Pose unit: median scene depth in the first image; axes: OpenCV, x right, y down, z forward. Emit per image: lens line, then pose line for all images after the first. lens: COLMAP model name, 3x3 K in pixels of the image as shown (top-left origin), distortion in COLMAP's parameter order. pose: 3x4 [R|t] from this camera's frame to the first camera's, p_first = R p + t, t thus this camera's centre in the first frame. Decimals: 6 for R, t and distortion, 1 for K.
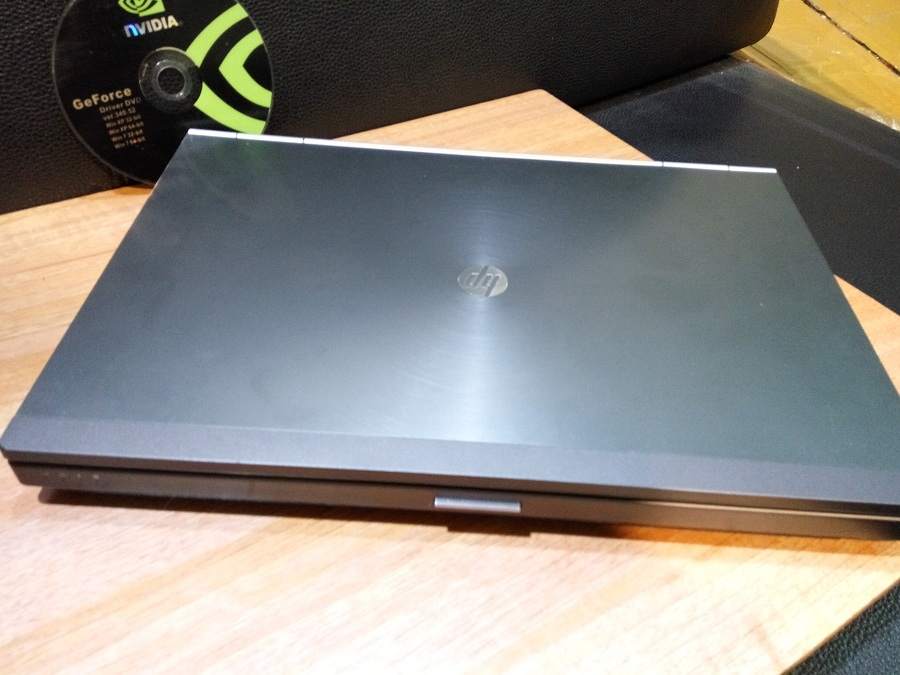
lens RADIAL K [[679.6, 0, 448.0], [0, 679.6, 352.3], [0, 0, 1]] dist [0.063723, -0.096817]
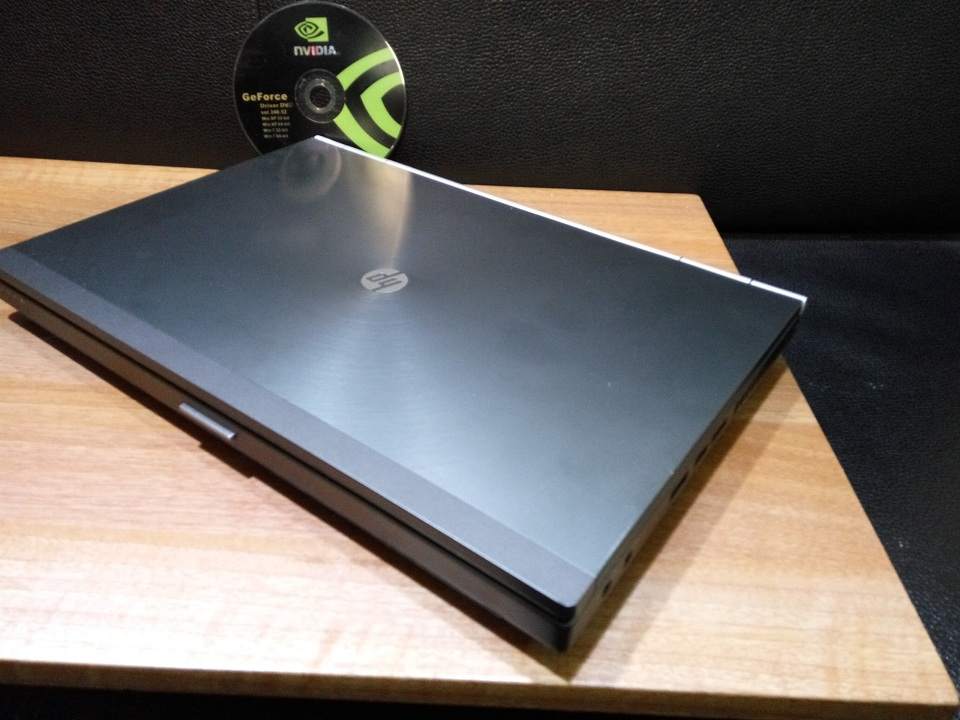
lens RADIAL K [[724.9, 0, 477.8], [0, 724.9, 375.8], [0, 0, 1]] dist [0.063723, -0.096817]
pose [[0.838284, 0.320927, -0.440779, 0.586816], [-0.386753, 0.919831, -0.065817, 0.040621], [0.384320, 0.225646, 0.895200, 0.056376]]
